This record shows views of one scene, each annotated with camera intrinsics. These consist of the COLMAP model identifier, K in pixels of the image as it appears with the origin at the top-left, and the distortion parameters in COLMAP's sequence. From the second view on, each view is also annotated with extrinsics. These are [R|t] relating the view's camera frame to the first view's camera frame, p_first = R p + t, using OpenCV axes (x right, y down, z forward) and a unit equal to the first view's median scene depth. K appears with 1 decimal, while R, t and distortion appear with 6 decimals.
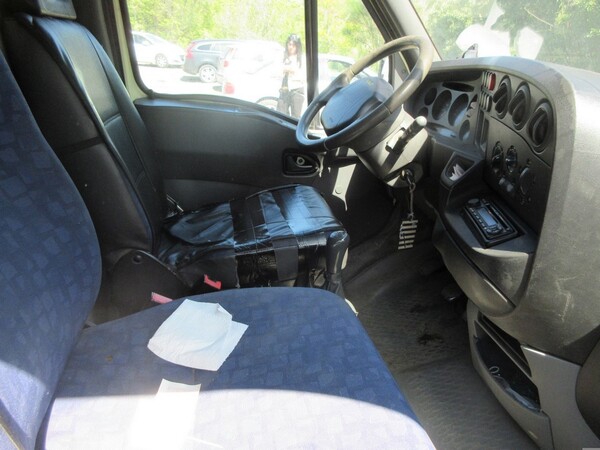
lens RADIAL K [[441.0, 0, 307.7], [0, 441.0, 225.5], [0, 0, 1]] dist [0.001904, 0.003185]
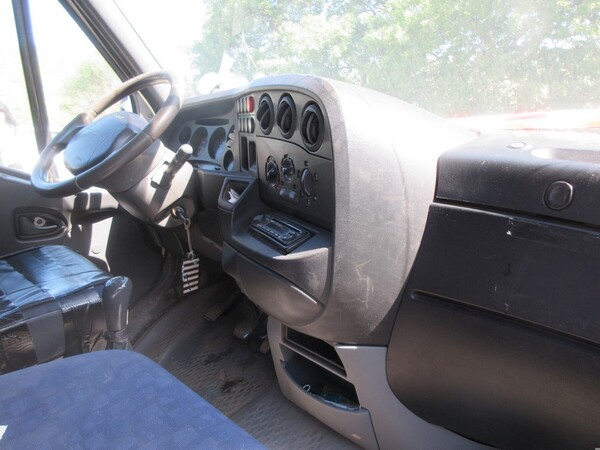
lens RADIAL K [[441.0, 0, 304.7], [0, 441.0, 226.0], [0, 0, 1]] dist [0.001904, 0.003185]
pose [[0.844562, -0.136662, 0.517725, -0.042713], [0.211724, 0.973318, -0.088460, 0.062942], [-0.491821, 0.184325, 0.850962, 0.101703]]
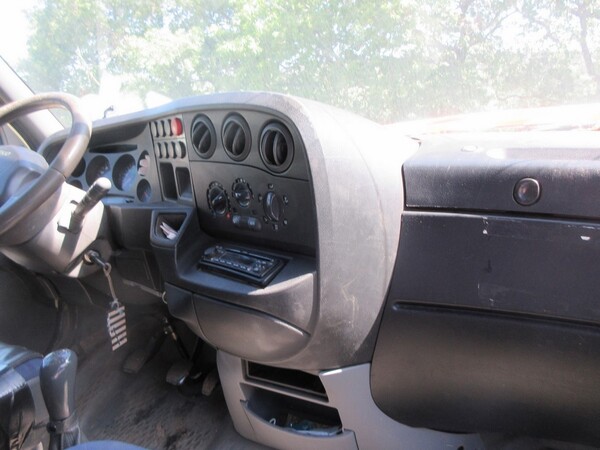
lens RADIAL K [[441.0, 0, 304.7], [0, 441.0, 224.3], [0, 0, 1]] dist [0.001904, 0.003185]
pose [[0.638026, -0.224207, 0.736651, -0.125003], [0.363794, 0.930938, -0.031749, -0.006792], [-0.678658, 0.288246, 0.675528, 0.225909]]
